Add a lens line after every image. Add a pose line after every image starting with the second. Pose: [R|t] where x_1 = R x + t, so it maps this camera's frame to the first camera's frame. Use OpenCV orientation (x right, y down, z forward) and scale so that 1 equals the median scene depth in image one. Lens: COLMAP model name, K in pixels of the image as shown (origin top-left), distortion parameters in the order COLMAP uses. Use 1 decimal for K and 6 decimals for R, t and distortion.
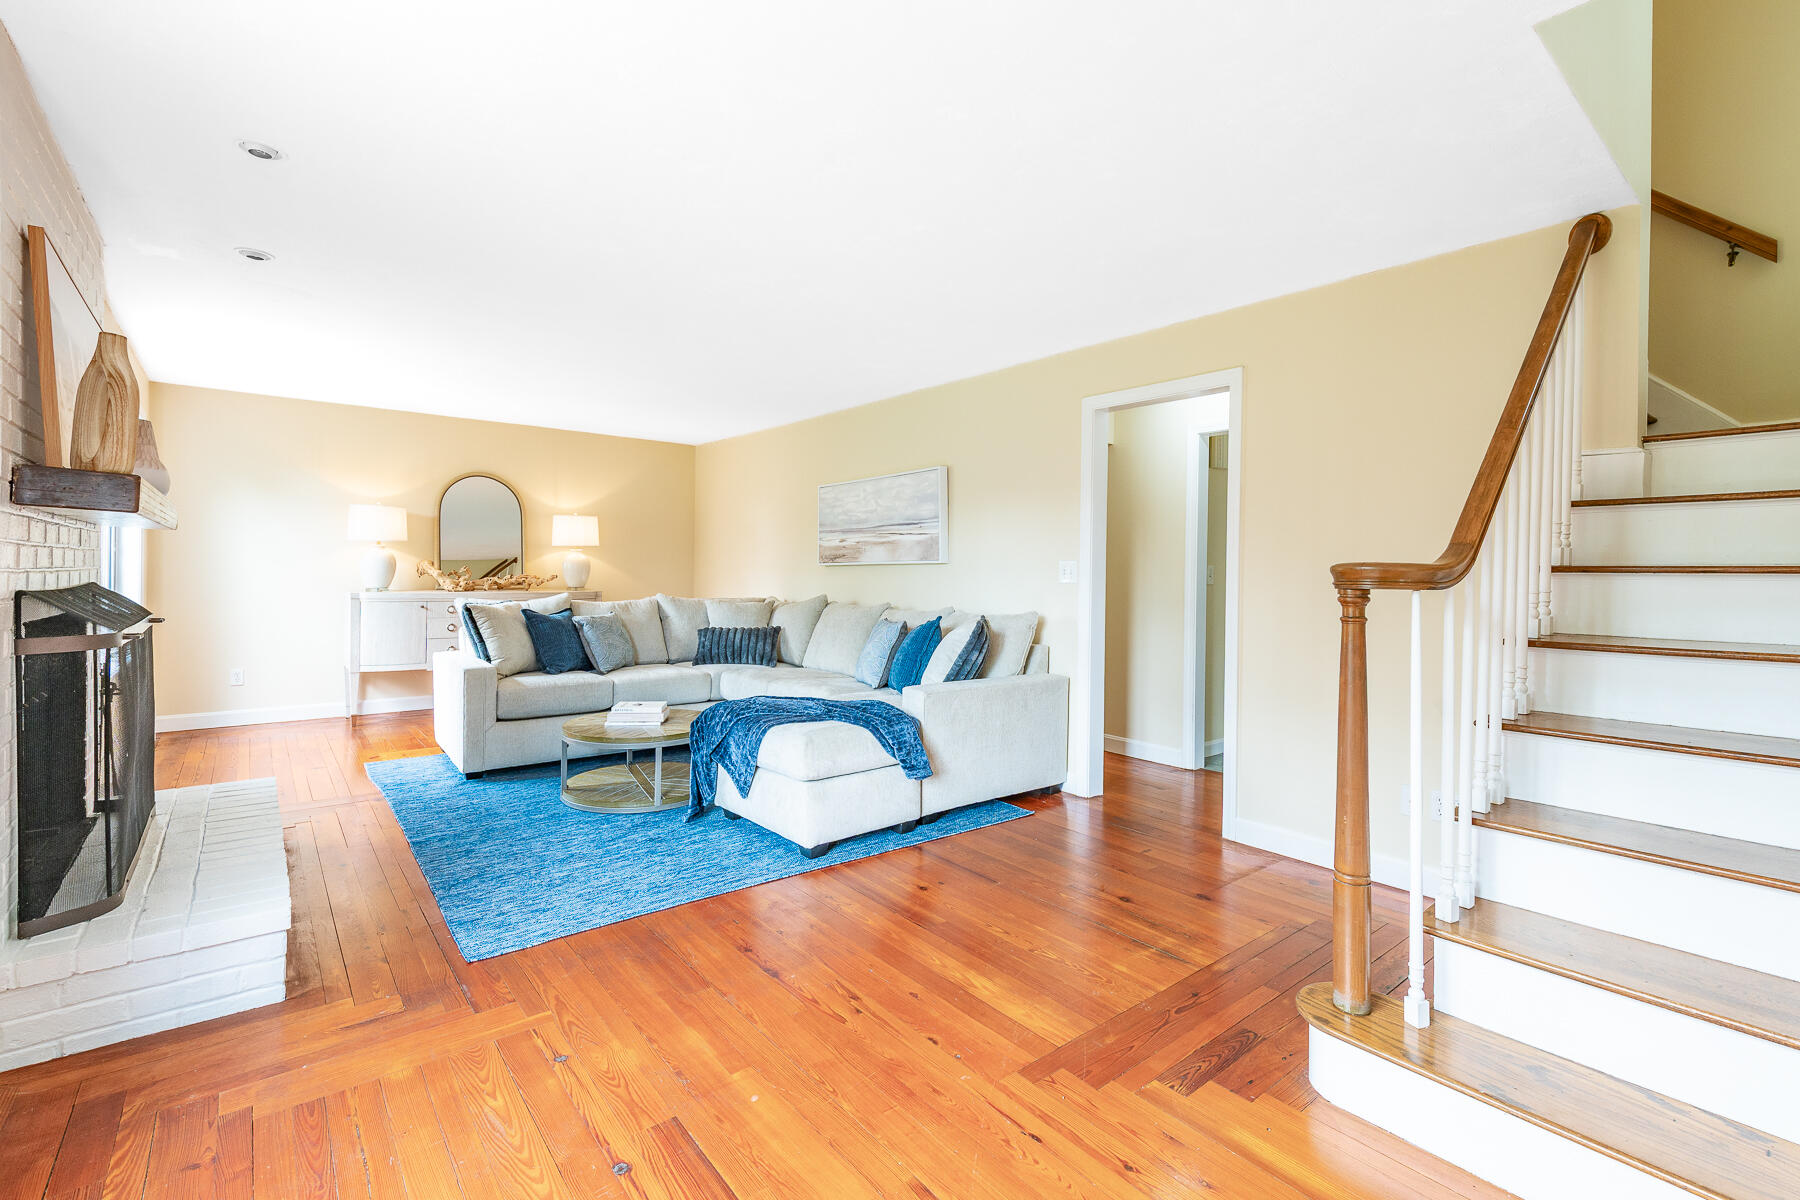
lens RADIAL K [[785.9, 0, 902.5], [0, 785.9, 591.9], [0, 0, 1]] dist [0.005689, -0.001350]
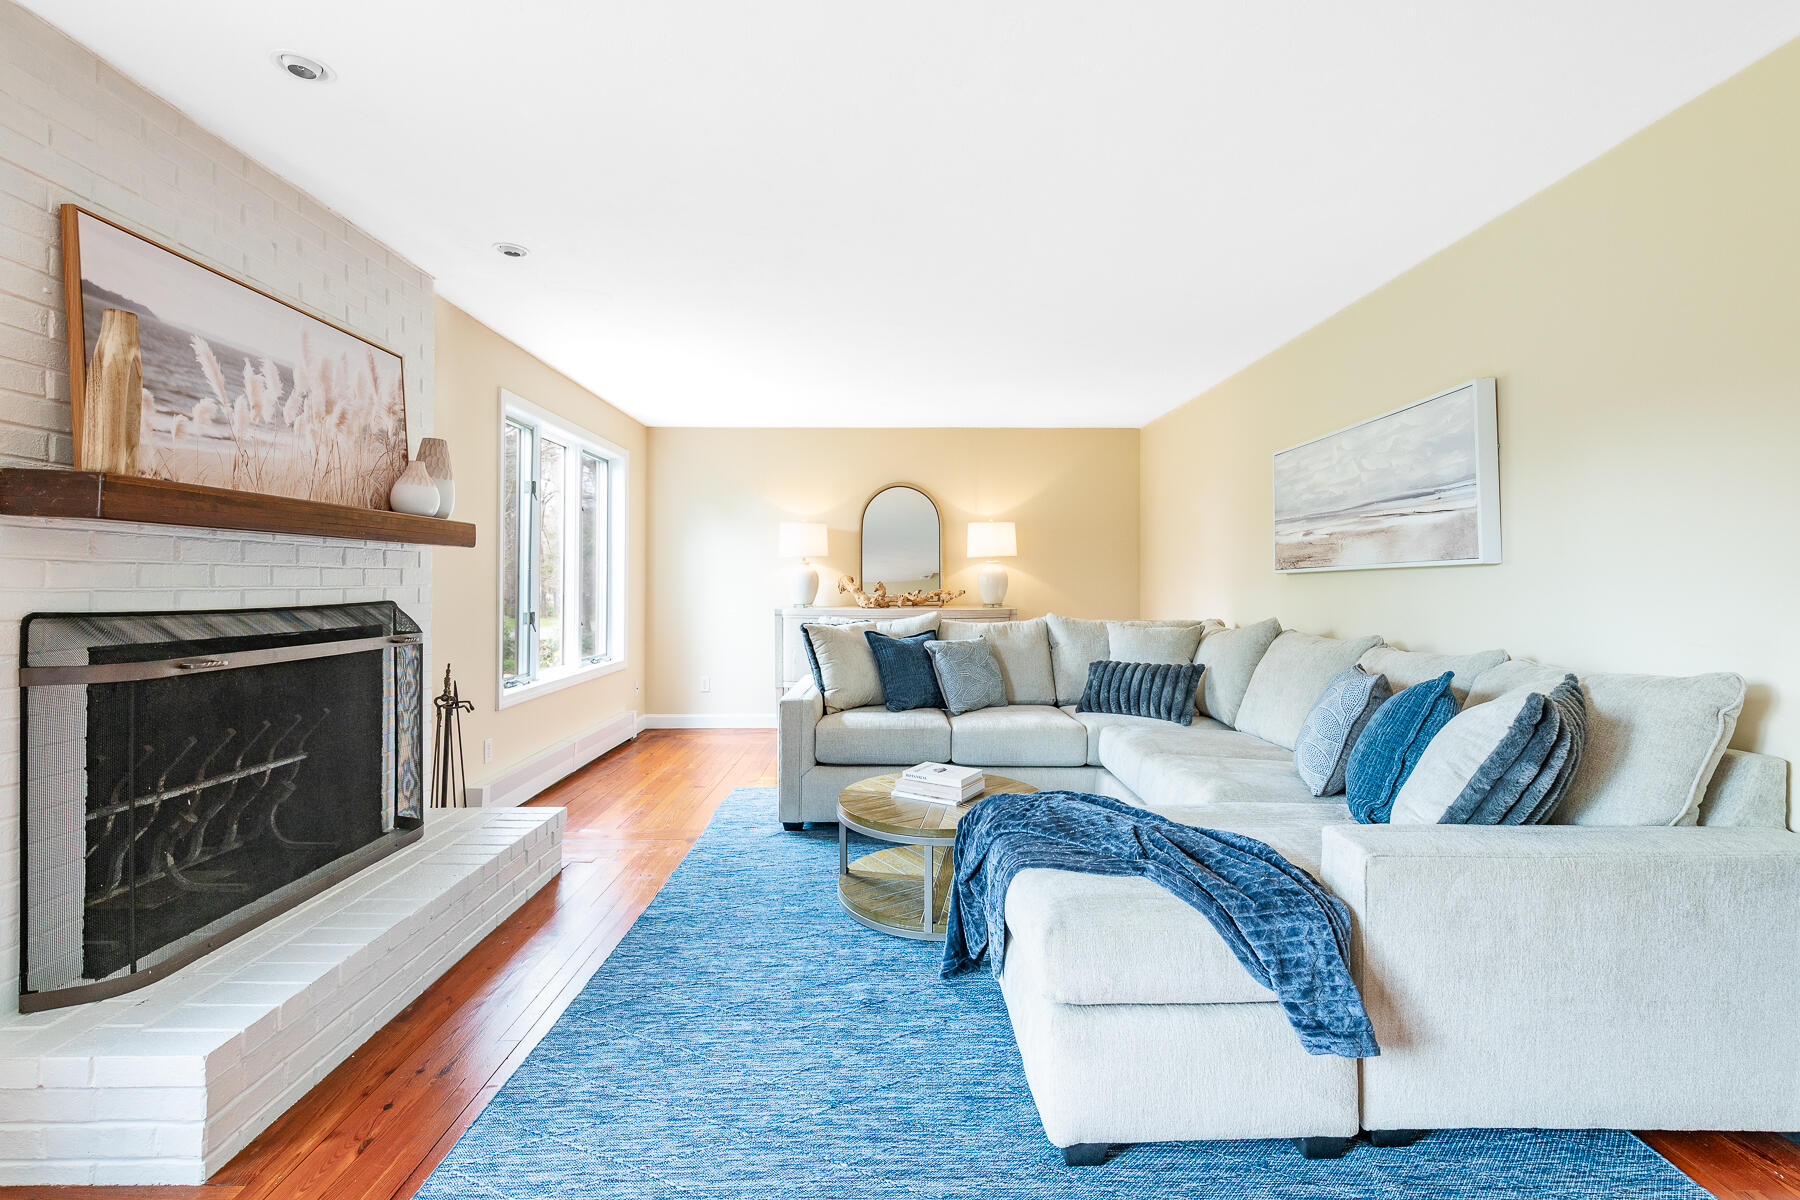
lens RADIAL K [[785.9, 0, 908.7], [0, 785.9, 581.0], [0, 0, 1]] dist [0.005689, -0.001350]
pose [[0.783471, -0.012903, -0.621294, 0.079402], [-0.007091, 0.999534, -0.029700, -0.006989], [0.621387, 0.027675, 0.783015, 0.370530]]
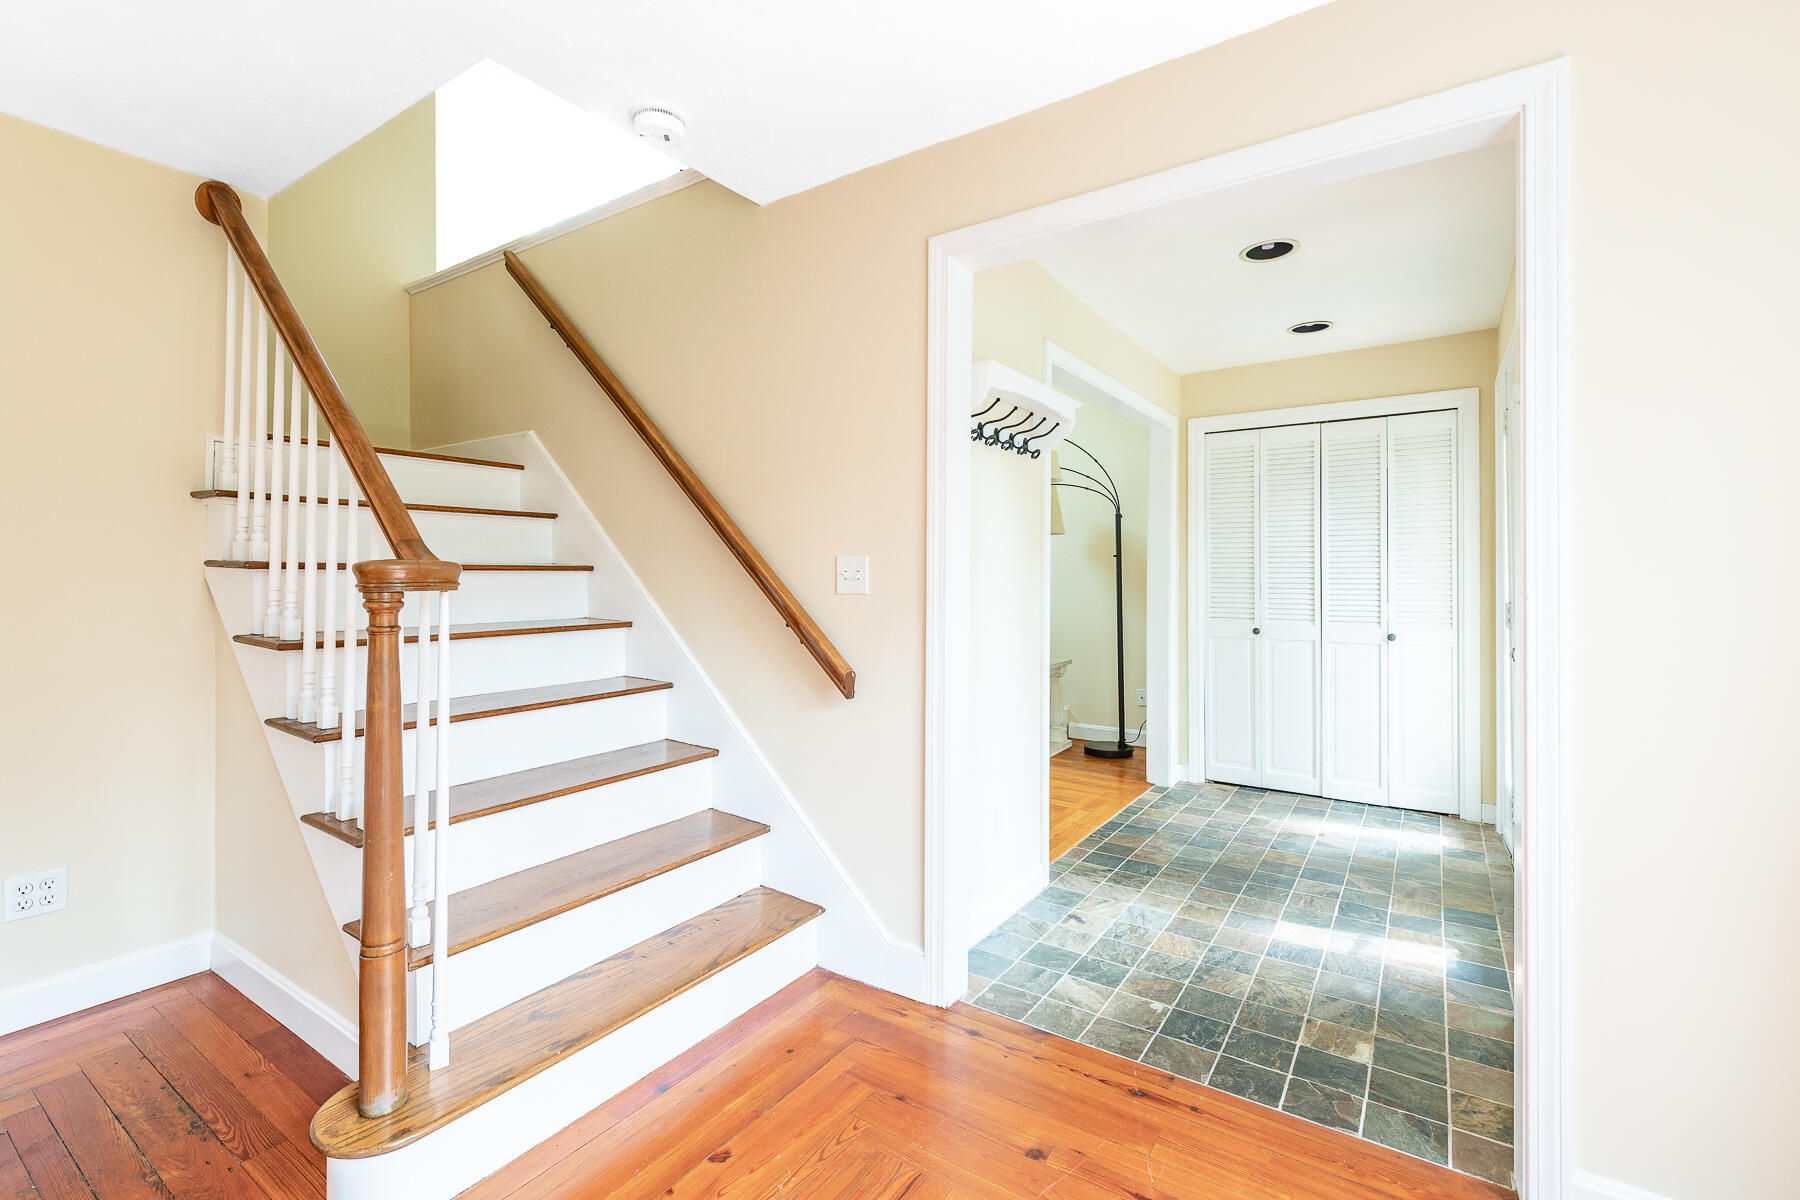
lens RADIAL K [[785.9, 0, 910.0], [0, 785.9, 572.2], [0, 0, 1]] dist [0.005689, -0.001350]
pose [[-0.289094, -0.004267, 0.957291, -0.148182], [0.020523, 0.999733, 0.010654, -0.008752], [-0.957081, 0.022726, -0.288929, 0.283756]]
